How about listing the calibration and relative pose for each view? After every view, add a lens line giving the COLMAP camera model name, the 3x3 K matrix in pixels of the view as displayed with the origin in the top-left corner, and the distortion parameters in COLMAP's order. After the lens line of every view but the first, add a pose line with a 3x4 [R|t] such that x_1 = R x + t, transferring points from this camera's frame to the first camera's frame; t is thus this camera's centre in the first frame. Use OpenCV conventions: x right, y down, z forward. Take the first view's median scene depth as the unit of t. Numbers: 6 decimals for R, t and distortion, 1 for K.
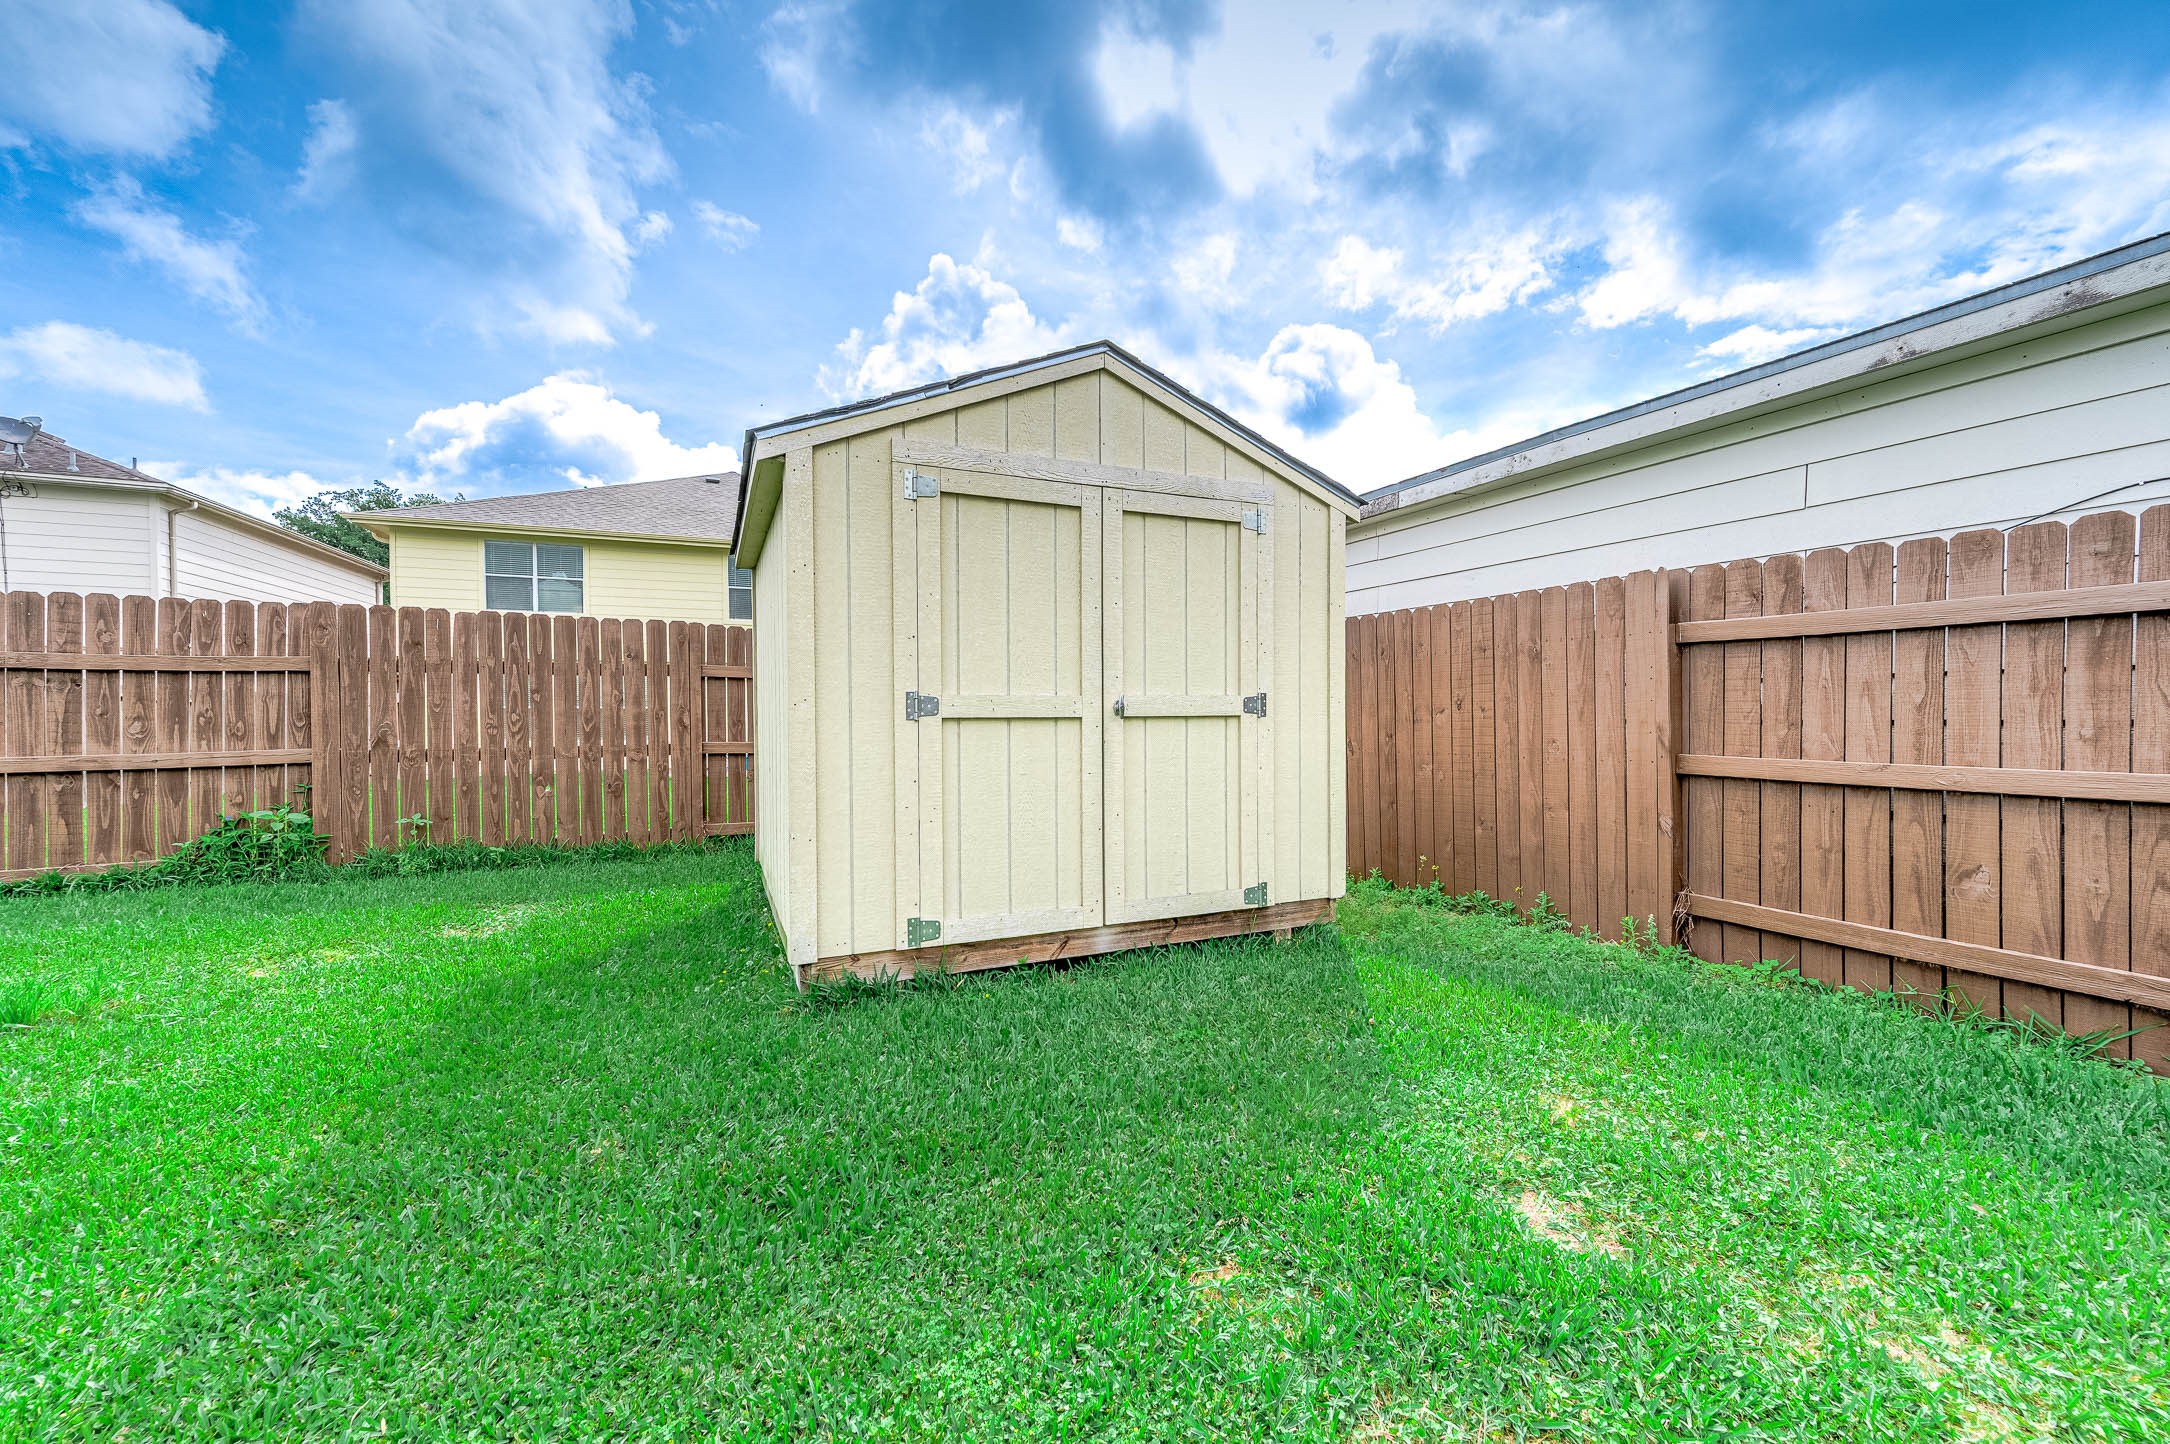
lens RADIAL K [[857.2, 0, 1085.0], [0, 857.2, 722.0], [0, 0, 1]] dist [0.015560, 0.000085]
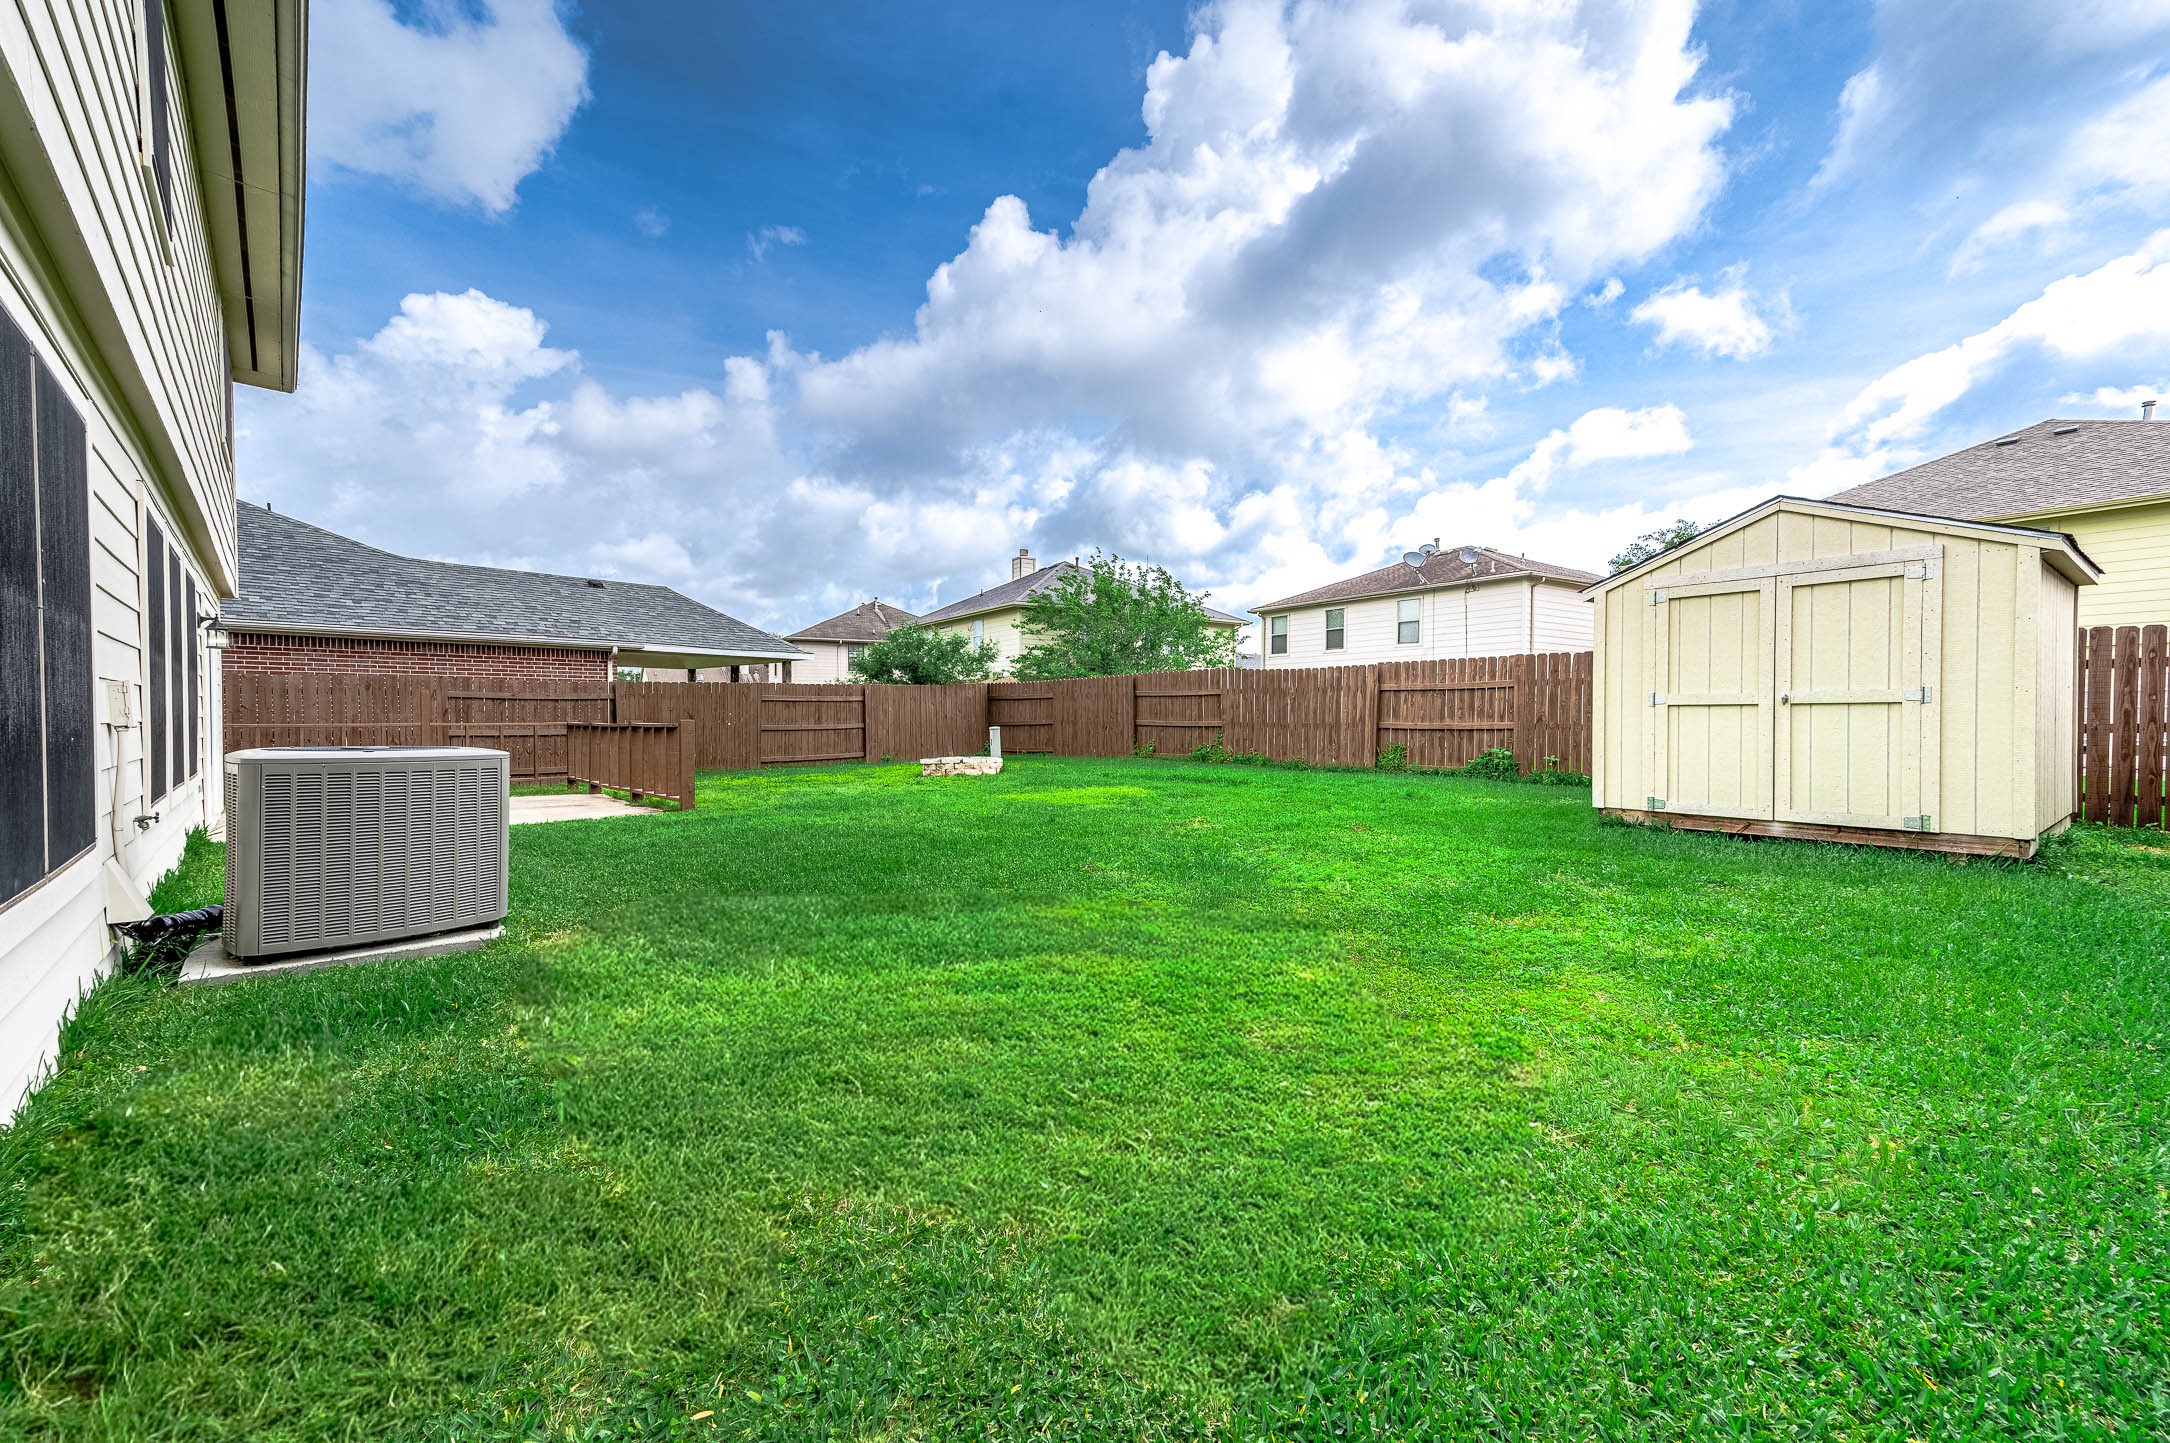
lens RADIAL K [[857.2, 0, 1085.0], [0, 857.2, 721.5], [0, 0, 1]] dist [0.015560, 0.000085]
pose [[0.230599, 0.010167, -0.972996, 1.326300], [-0.005352, 0.999944, 0.009180, 0.019843], [0.973034, 0.003091, 0.230641, -0.750753]]
